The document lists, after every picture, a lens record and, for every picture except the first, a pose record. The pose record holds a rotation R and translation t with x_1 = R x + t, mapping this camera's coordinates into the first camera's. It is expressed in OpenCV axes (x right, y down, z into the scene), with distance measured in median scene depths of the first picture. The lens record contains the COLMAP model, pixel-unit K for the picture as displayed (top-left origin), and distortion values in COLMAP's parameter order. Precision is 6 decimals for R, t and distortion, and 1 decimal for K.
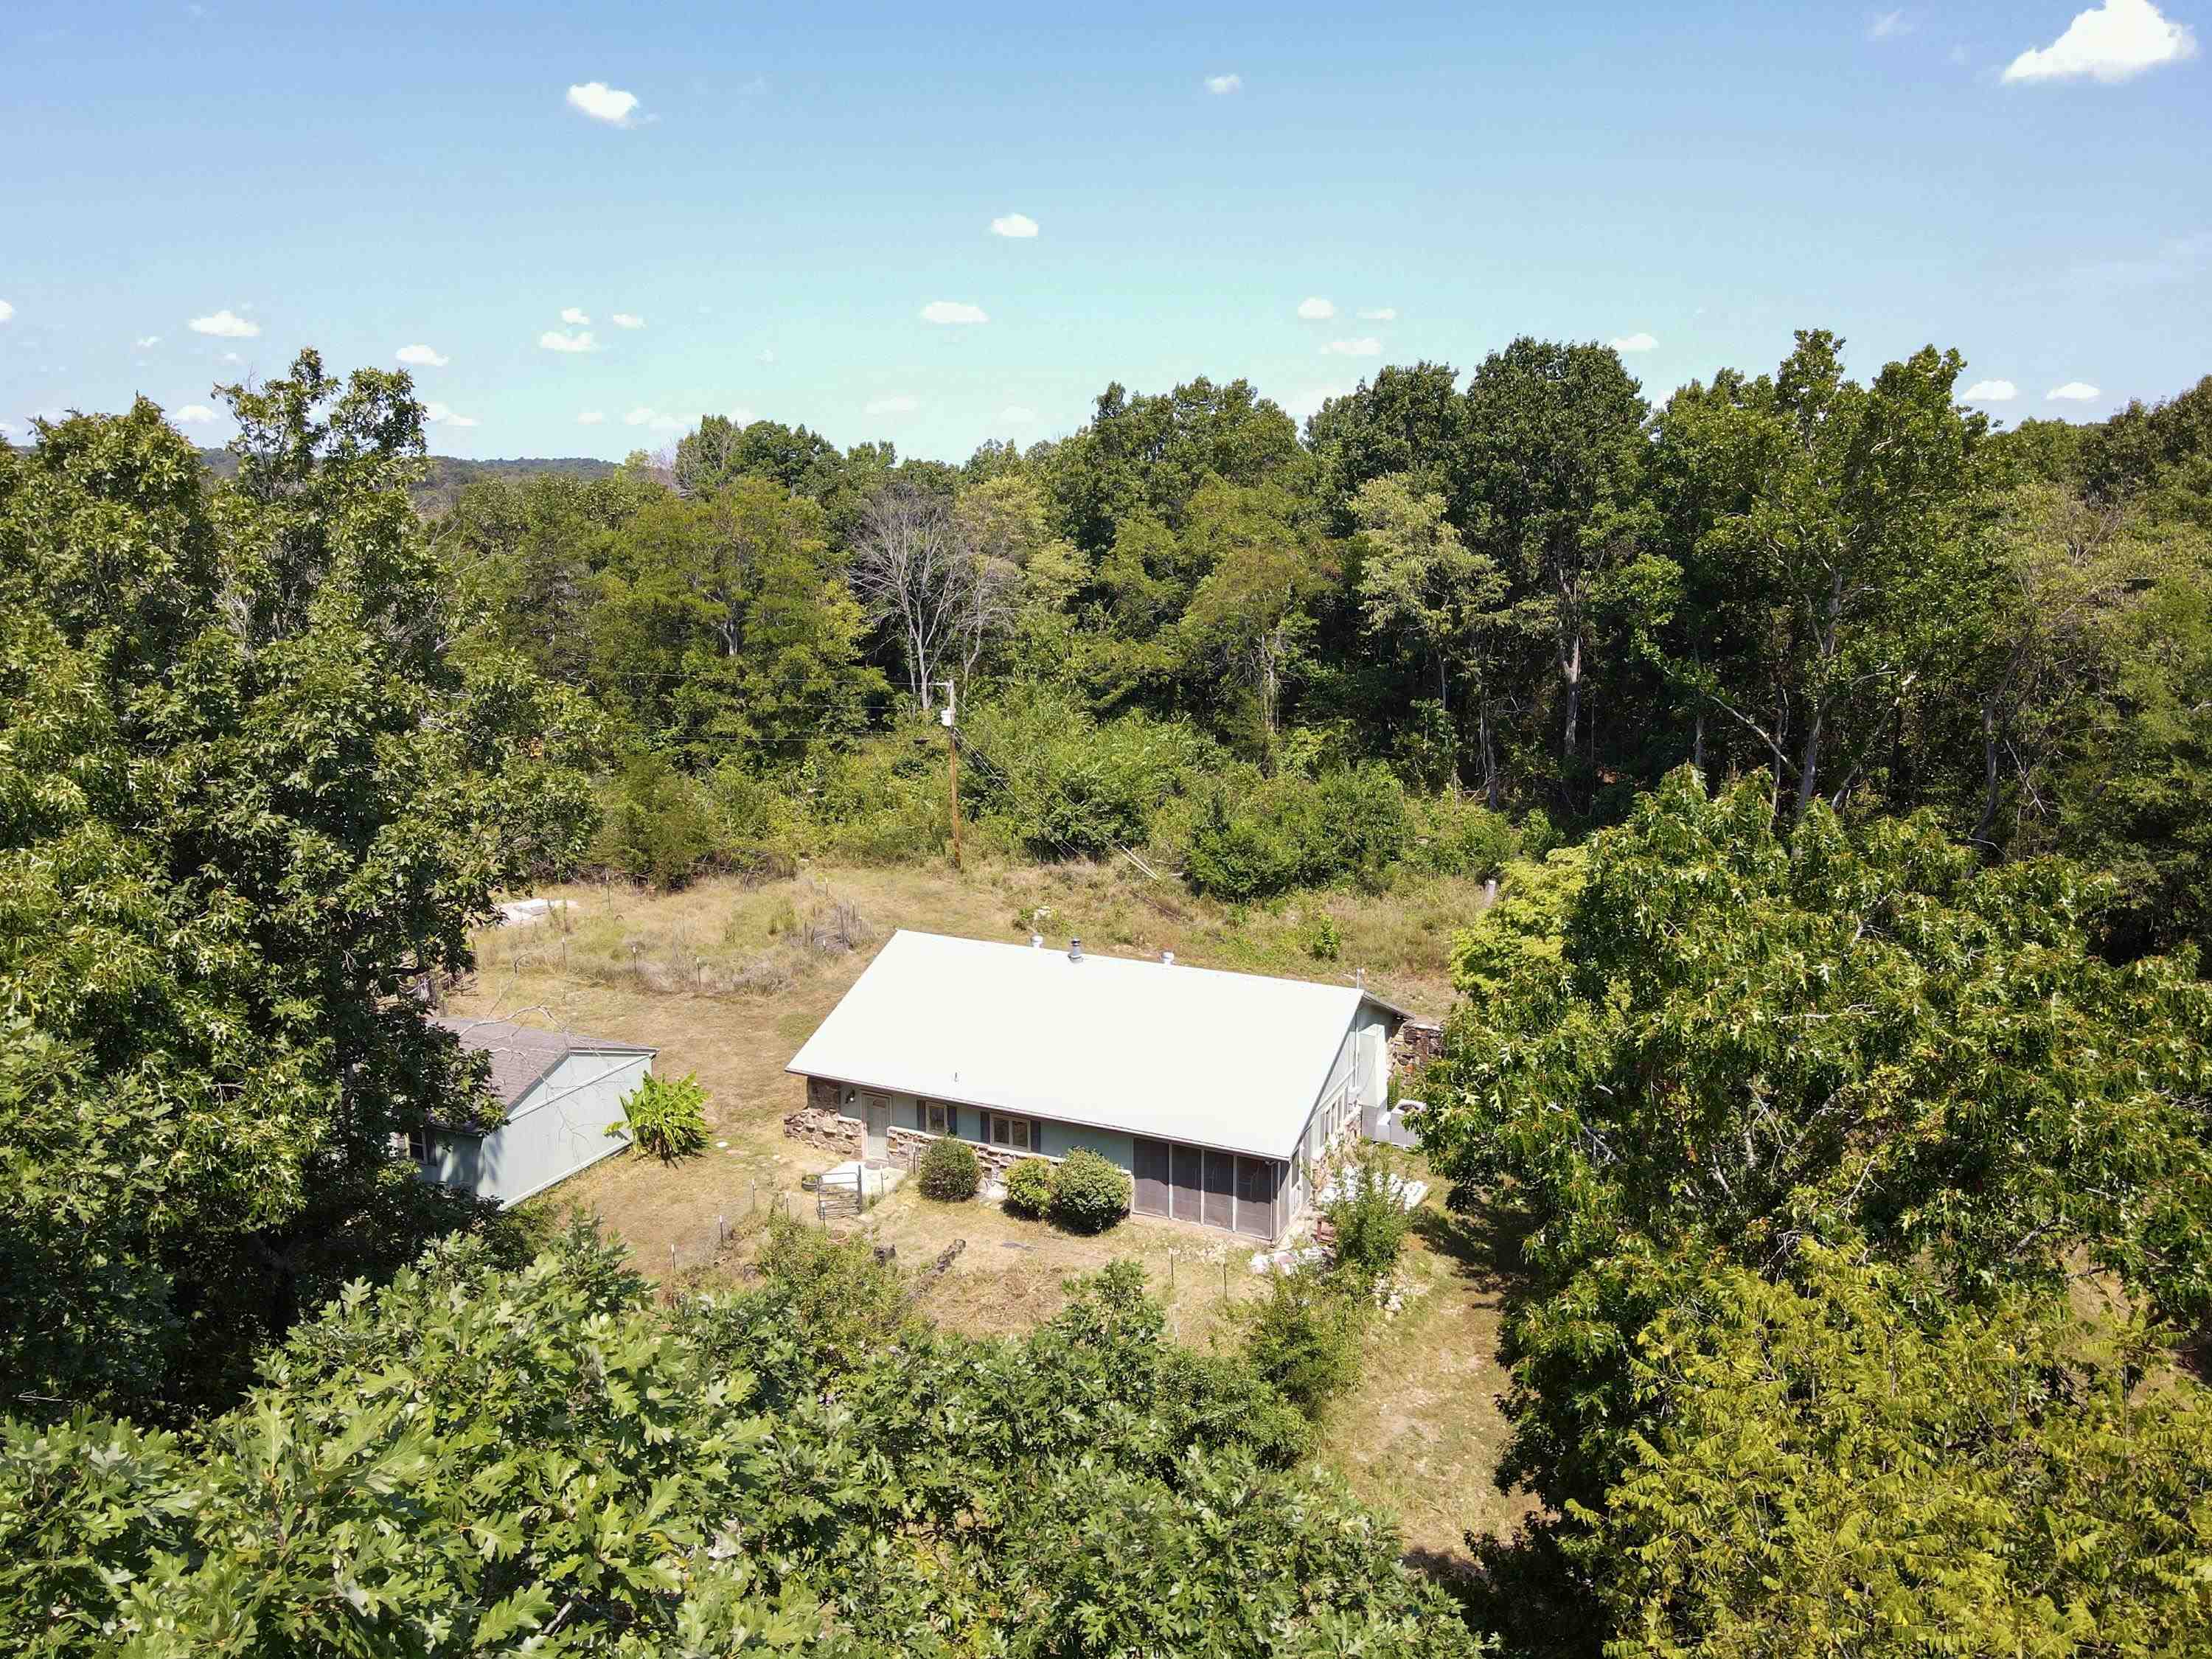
lens RADIAL K [[1632.4, 0, 1106.0], [0, 1632.4, 829.5], [0, 0, 1]] dist [0.007380, 0.014200]
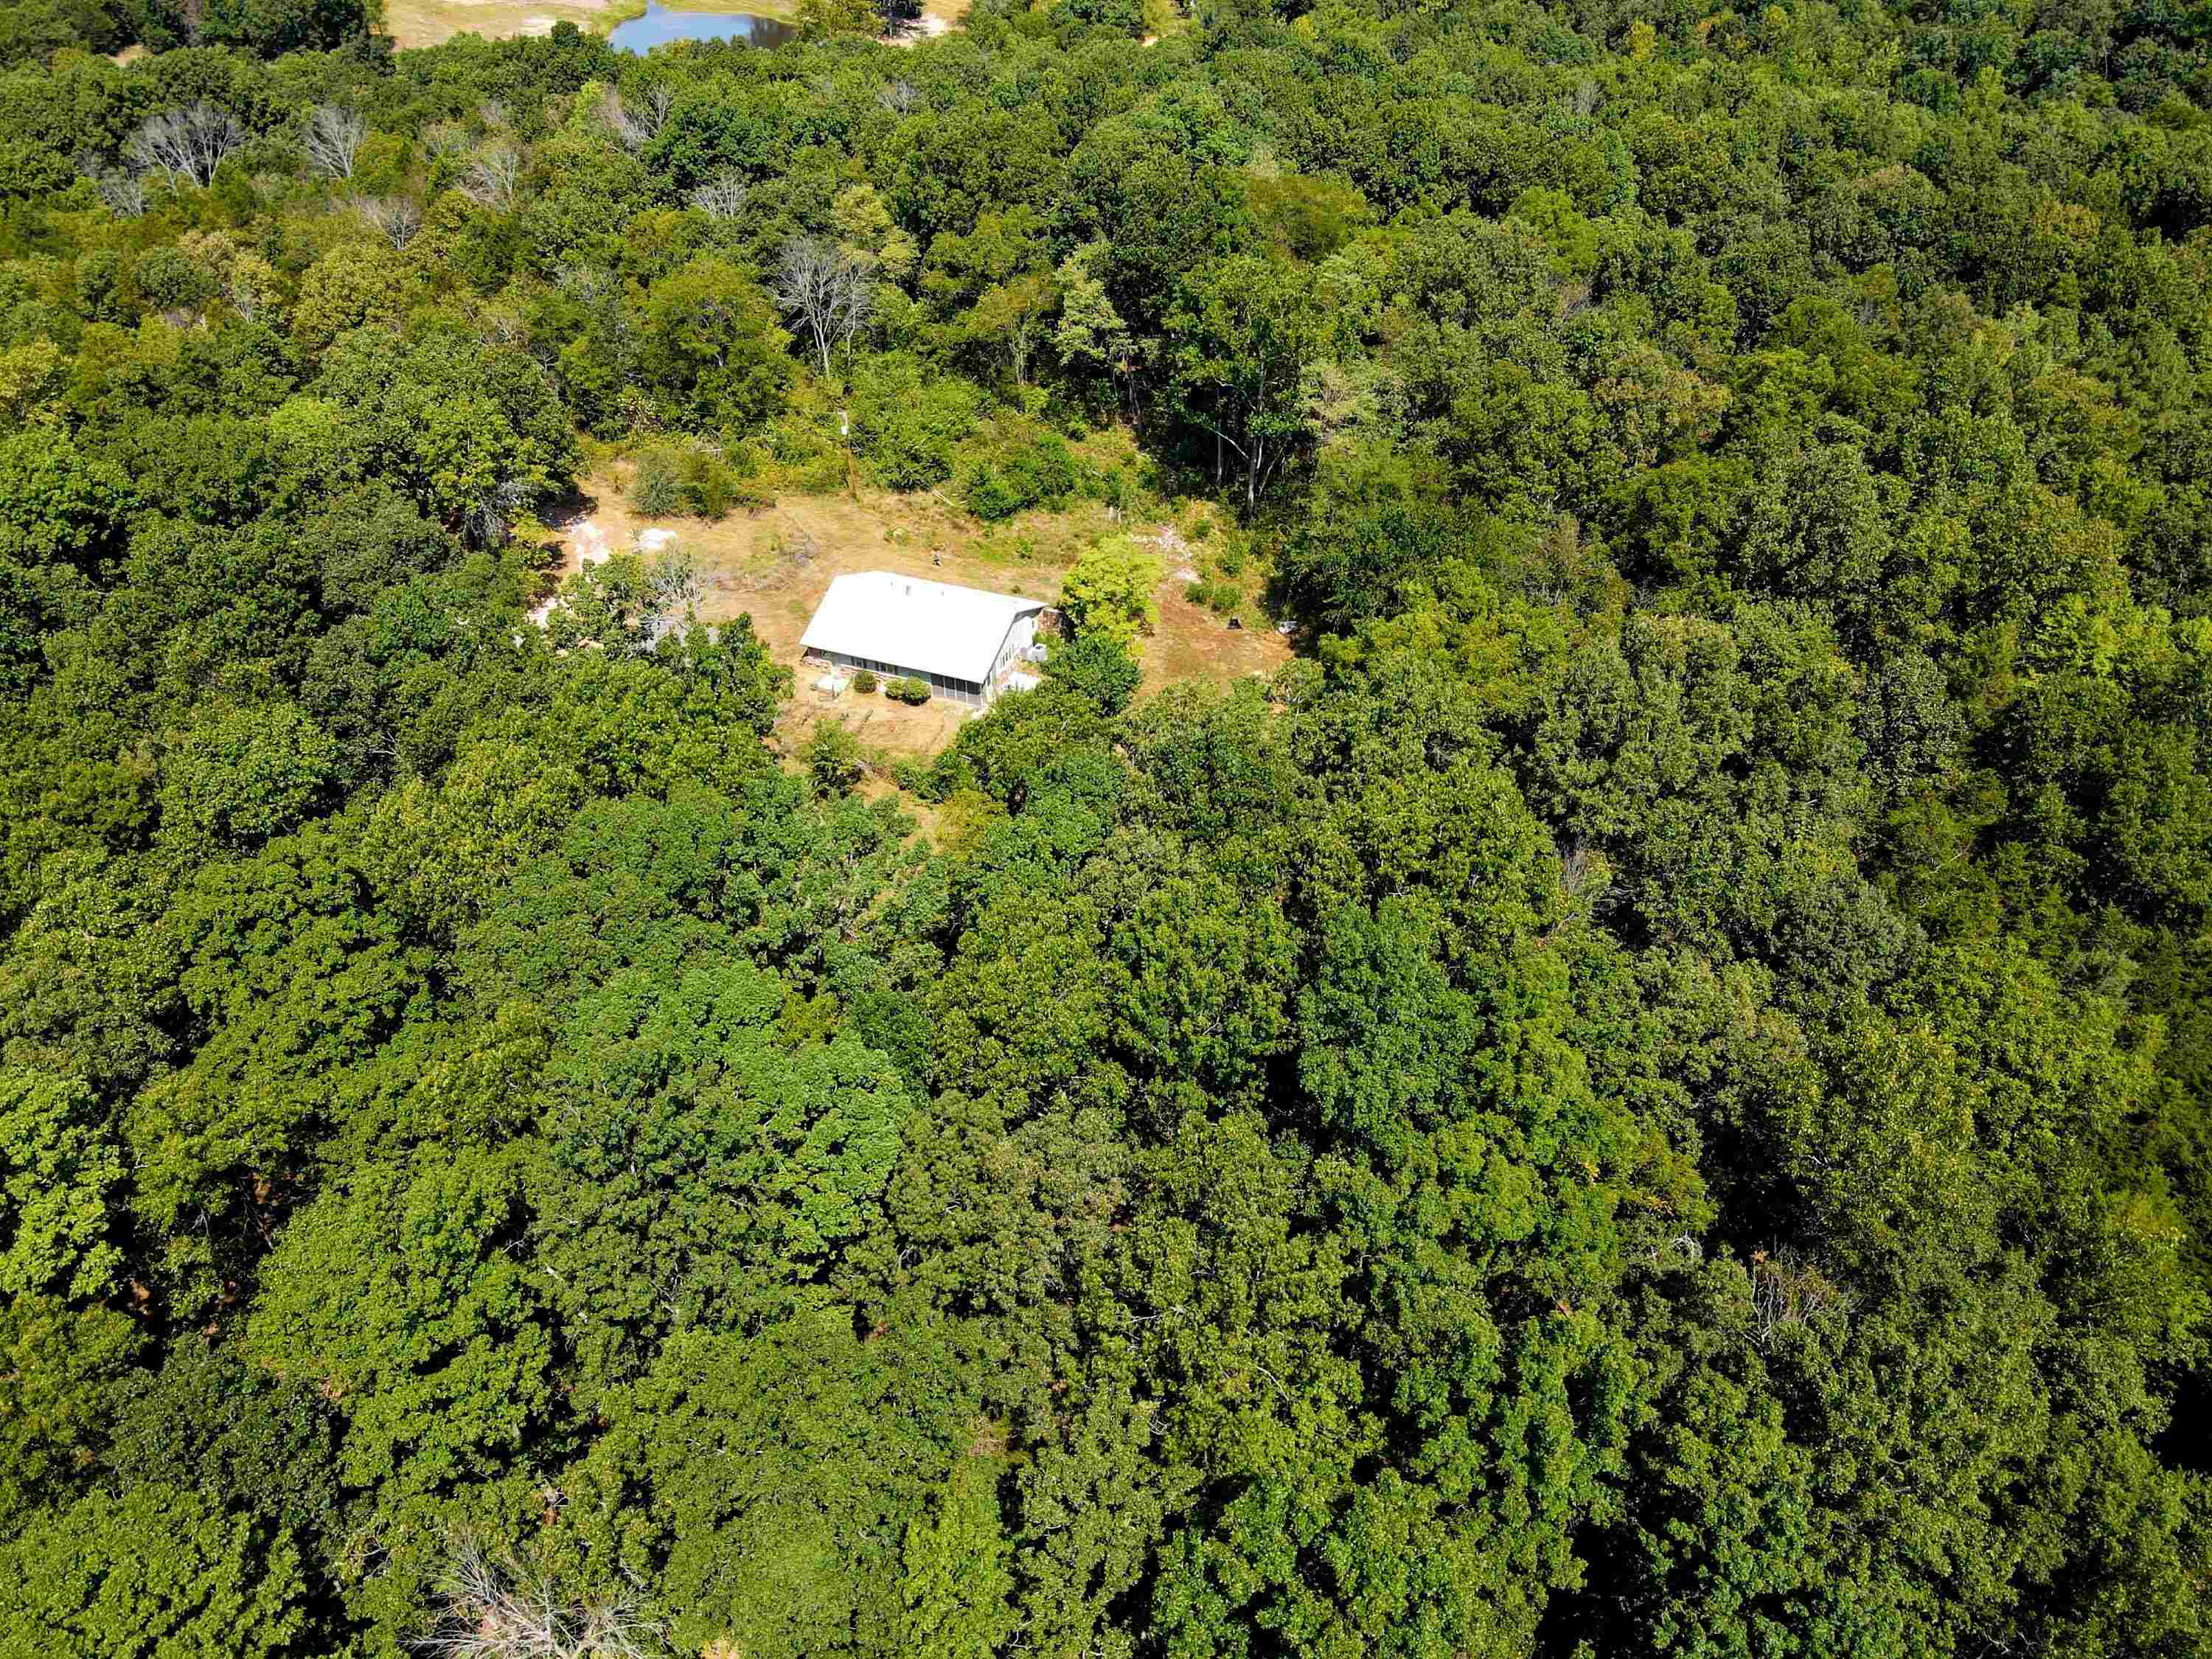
lens RADIAL K [[1632.4, 0, 1106.0], [0, 1632.4, 829.5], [0, 0, 1]] dist [0.007380, 0.014200]
pose [[0.998078, -0.038623, 0.048469, 0.110247], [0.014349, 0.904821, 0.425550, -0.485122], [-0.060292, -0.424036, 0.903636, -1.070548]]
